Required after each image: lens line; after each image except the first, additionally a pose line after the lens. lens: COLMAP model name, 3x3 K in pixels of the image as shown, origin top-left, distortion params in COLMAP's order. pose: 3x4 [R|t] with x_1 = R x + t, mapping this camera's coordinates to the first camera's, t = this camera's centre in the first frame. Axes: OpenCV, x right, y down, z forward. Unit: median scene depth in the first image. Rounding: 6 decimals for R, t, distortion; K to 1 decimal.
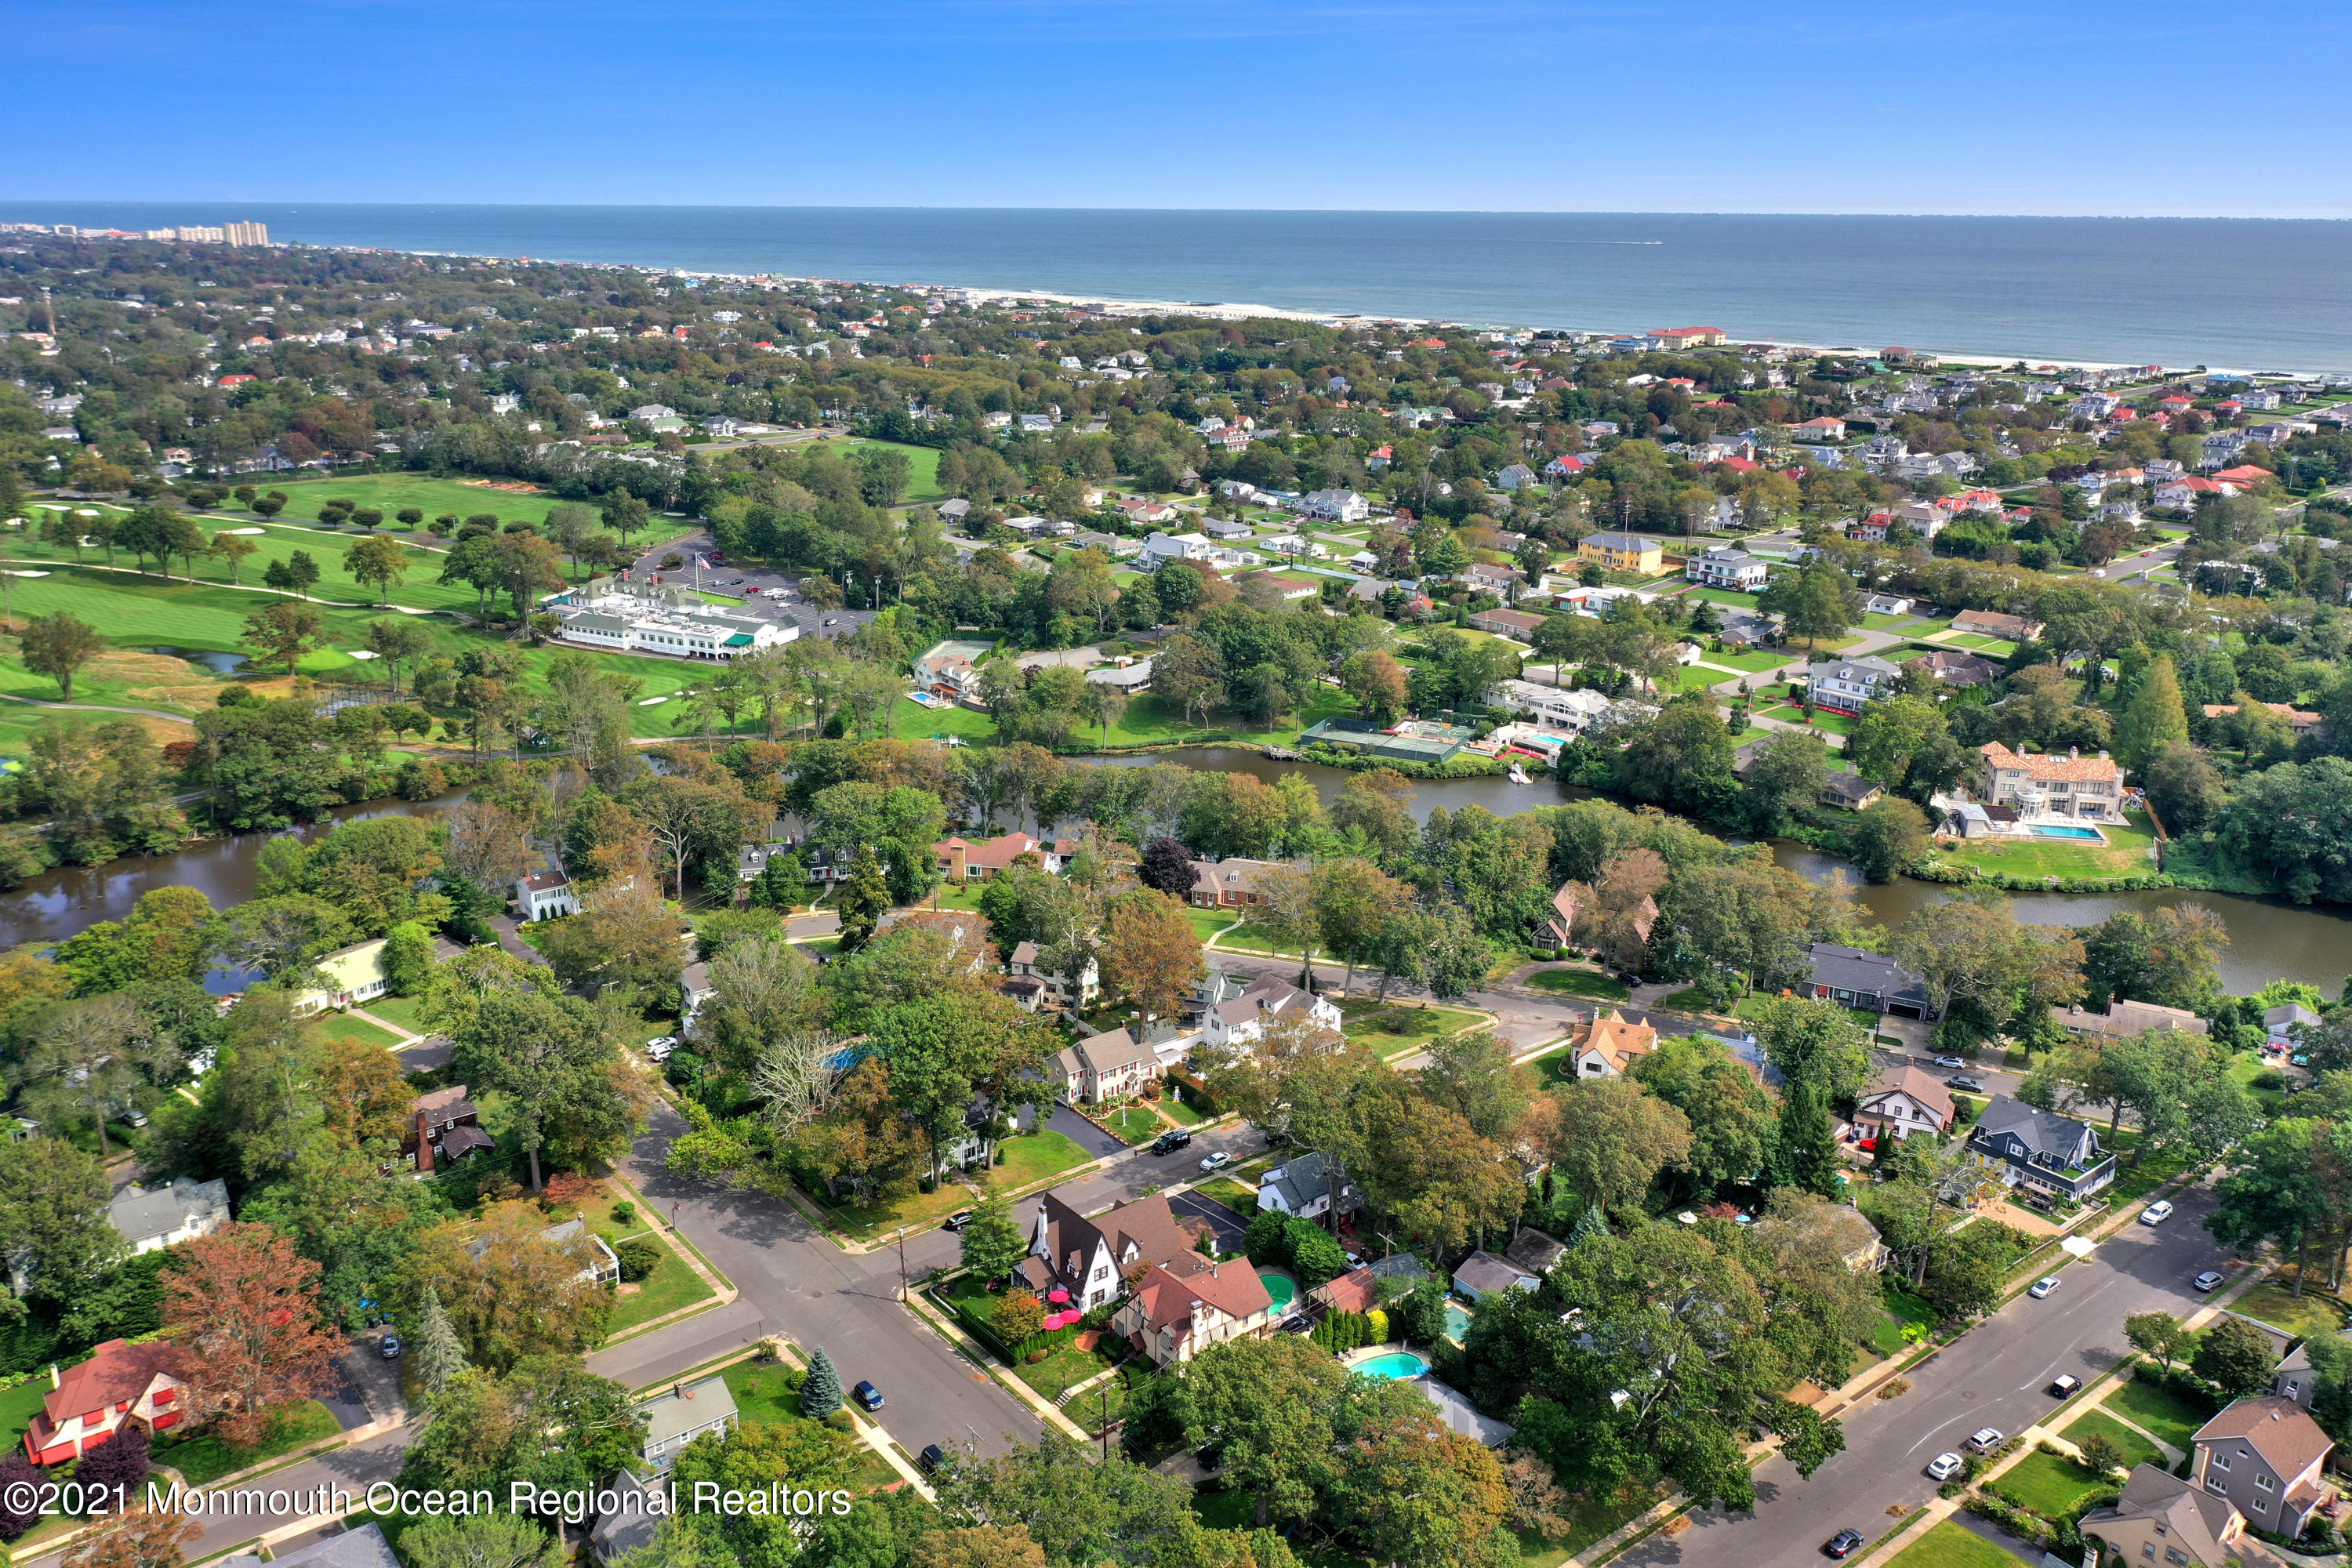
lens RADIAL K [[1879.4, 0, 1161.9], [0, 1879.4, 781.1], [0, 0, 1]] dist [0.003260, -0.013732]
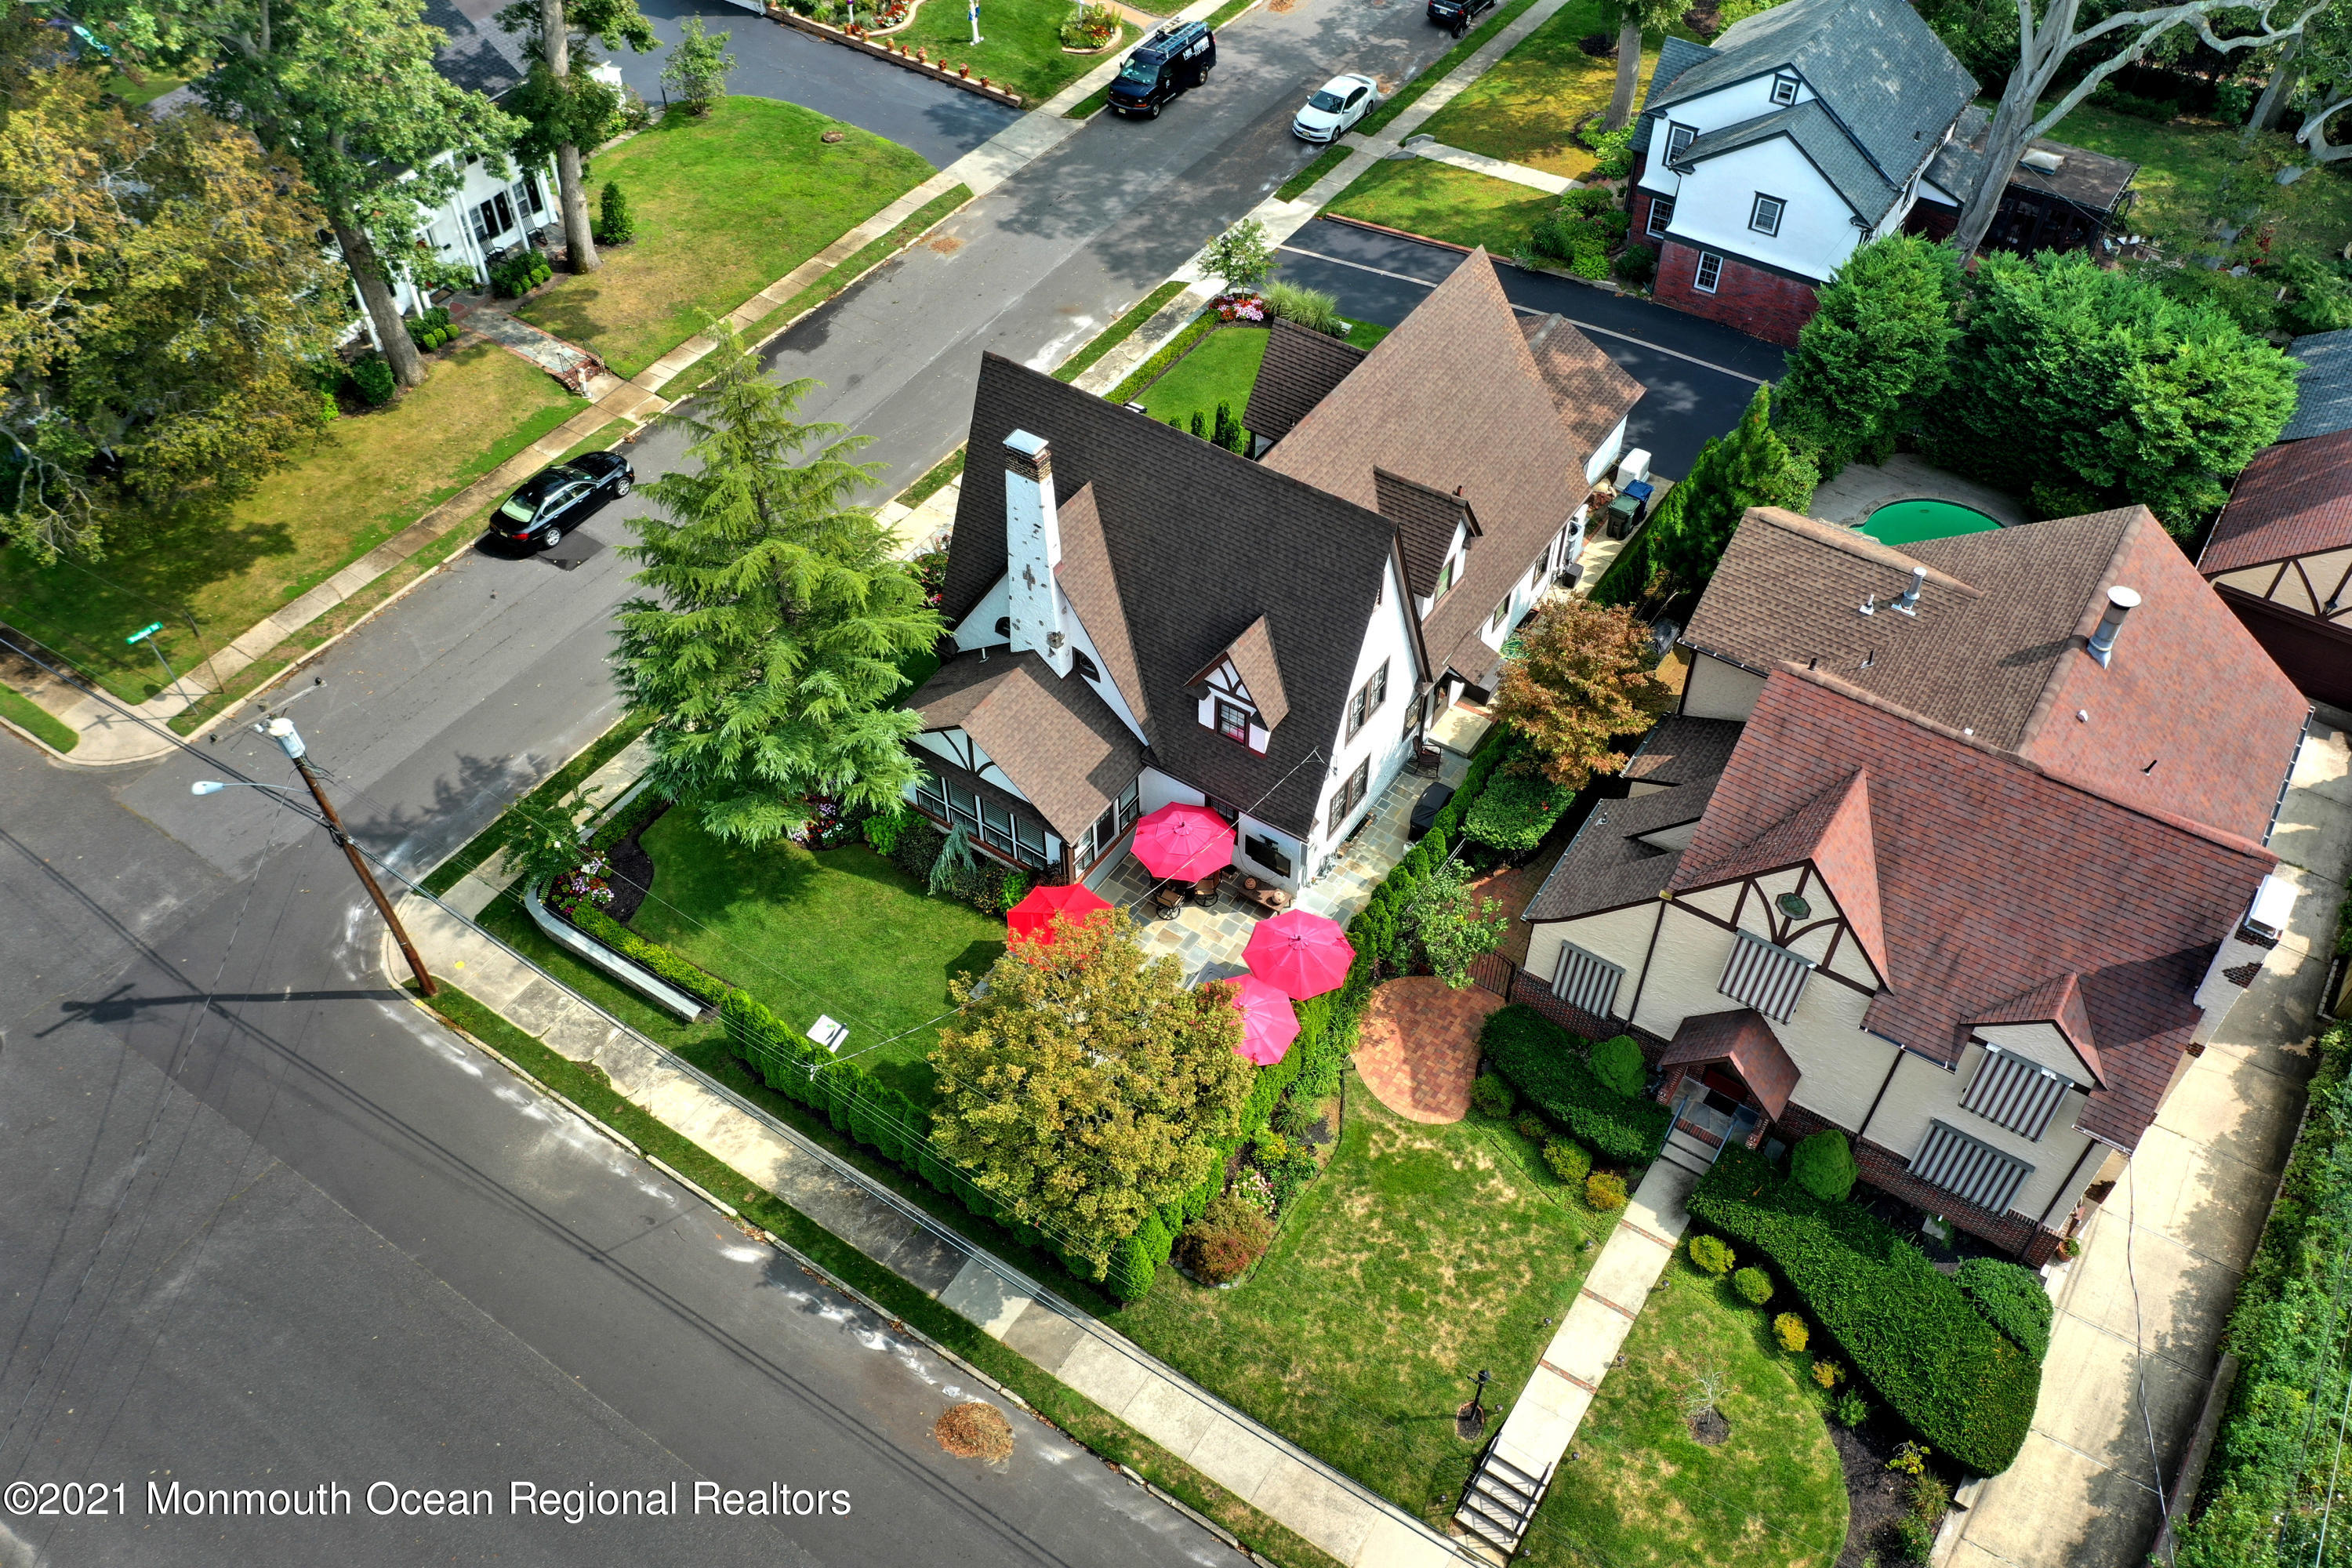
lens RADIAL K [[1879.4, 0, 1171.4], [0, 1879.4, 791.9], [0, 0, 1]] dist [0.003260, -0.013732]
pose [[0.951483, -0.232501, 0.201554, -0.084572], [0.098803, 0.851195, 0.515466, 0.141899], [-0.291408, -0.470543, 0.832869, 0.726442]]
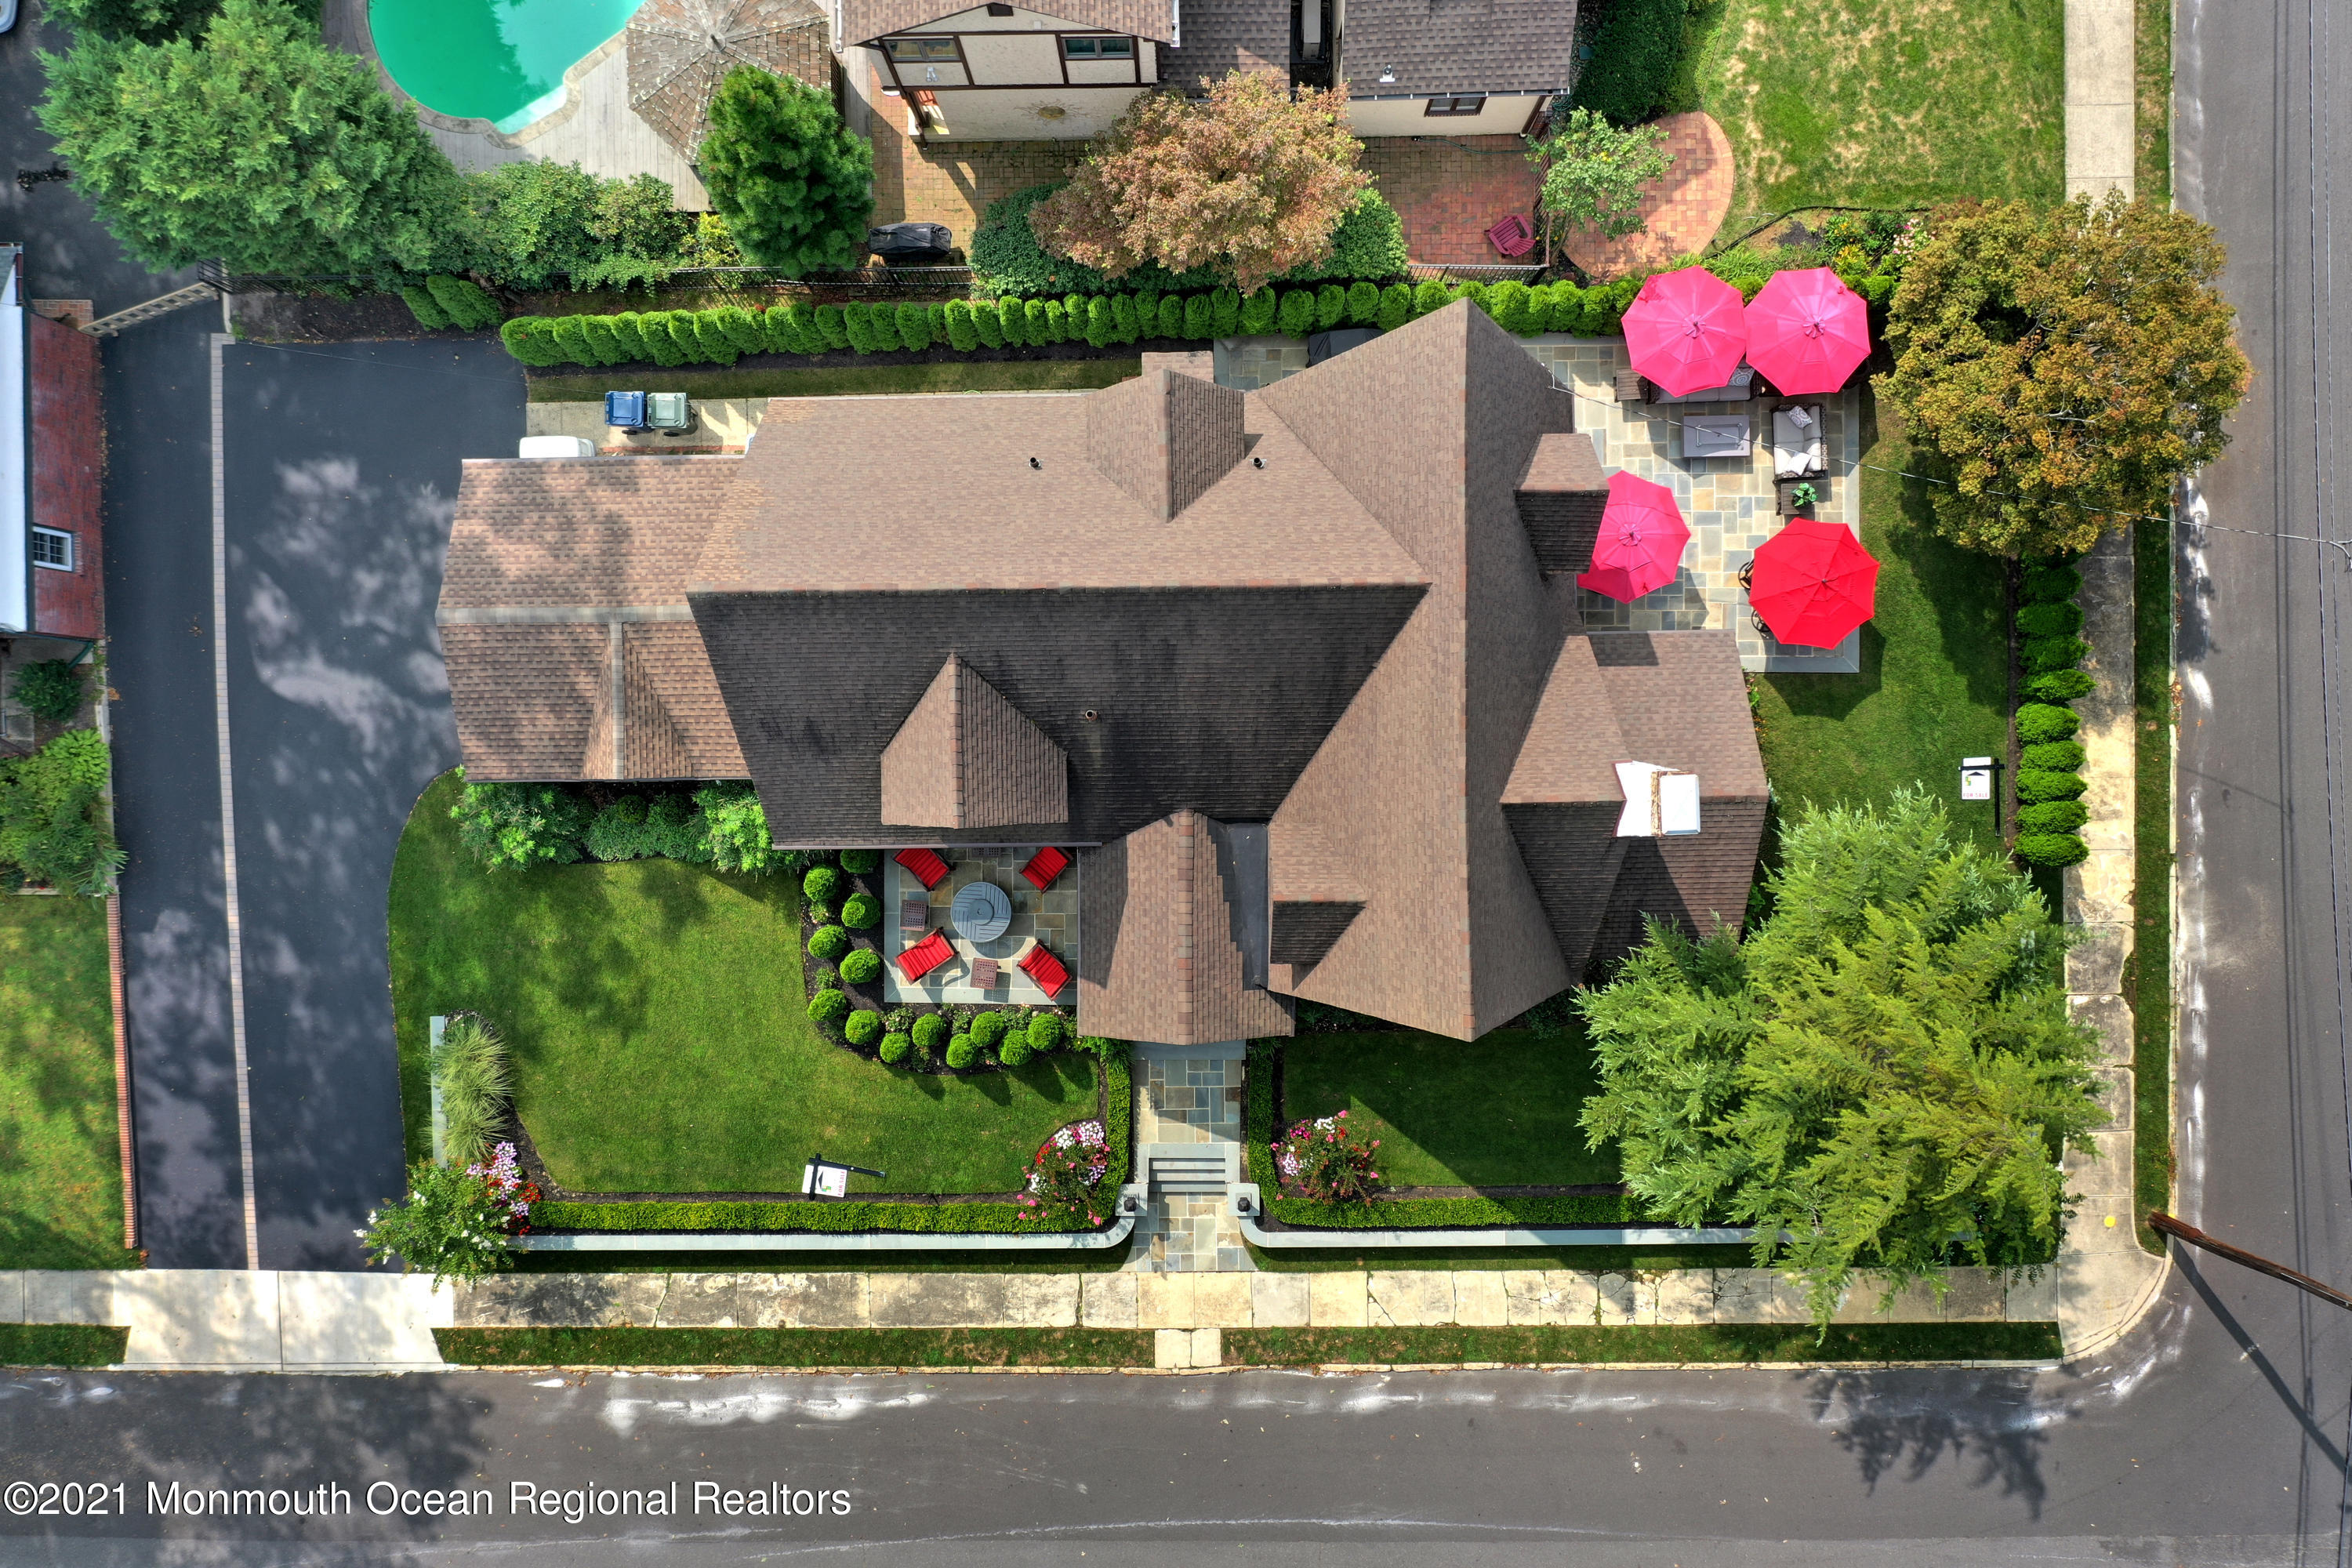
lens RADIAL K [[1879.4, 0, 1178.9], [0, 1879.4, 732.2], [0, 0, 1]] dist [0.003260, -0.013732]
pose [[-0.794649, -0.607013, -0.008296, -0.028136], [0.181501, -0.250601, 0.950924, 0.089417], [-0.579302, 0.754145, 0.309313, 0.861263]]
